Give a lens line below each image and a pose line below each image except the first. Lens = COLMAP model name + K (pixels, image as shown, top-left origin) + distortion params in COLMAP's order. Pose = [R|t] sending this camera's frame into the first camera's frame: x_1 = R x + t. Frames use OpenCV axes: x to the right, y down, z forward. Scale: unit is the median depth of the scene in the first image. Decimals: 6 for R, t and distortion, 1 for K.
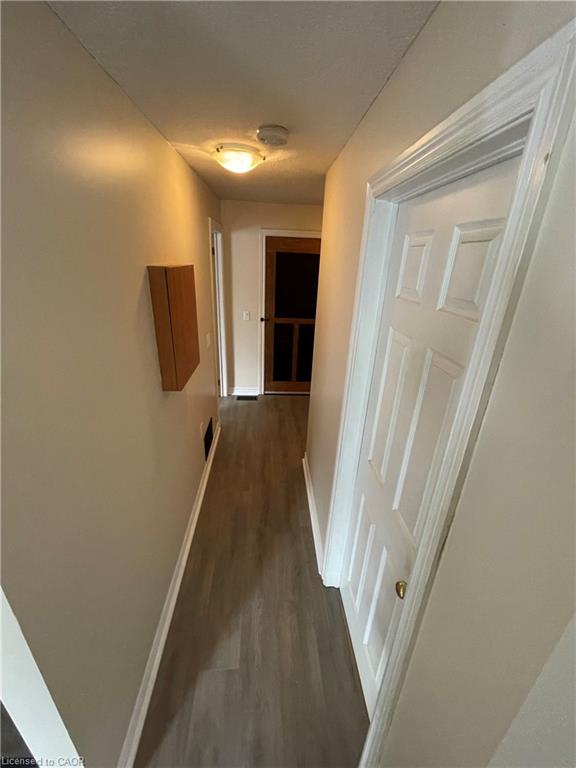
lens RADIAL K [[312.4, 0, 287.4], [0, 312.4, 384.3], [0, 0, 1]] dist [-0.001907, -0.000212]
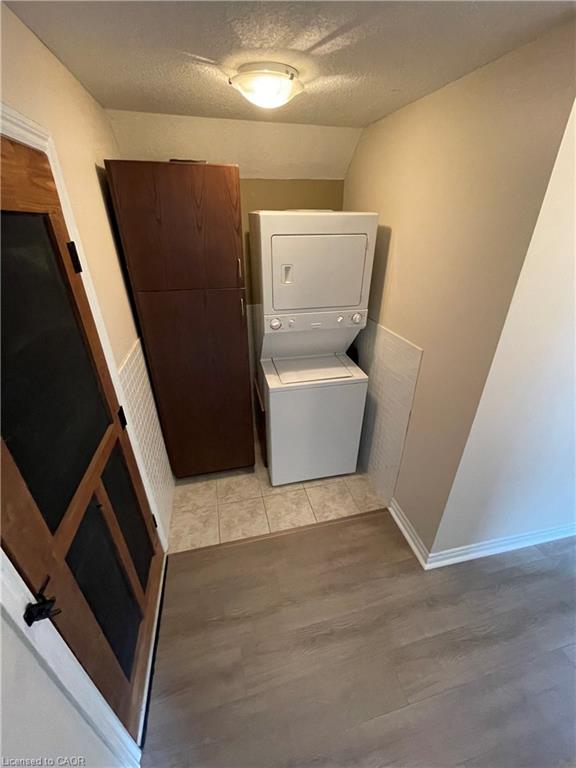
lens RADIAL K [[312.4, 0, 289.4], [0, 312.4, 384.6], [0, 0, 1]] dist [-0.001907, -0.000212]
pose [[-0.170914, -0.491038, 0.854208, -0.254960], [0.362047, 0.775014, 0.517953, -0.460151], [-0.916357, 0.397789, 0.045318, 1.087513]]
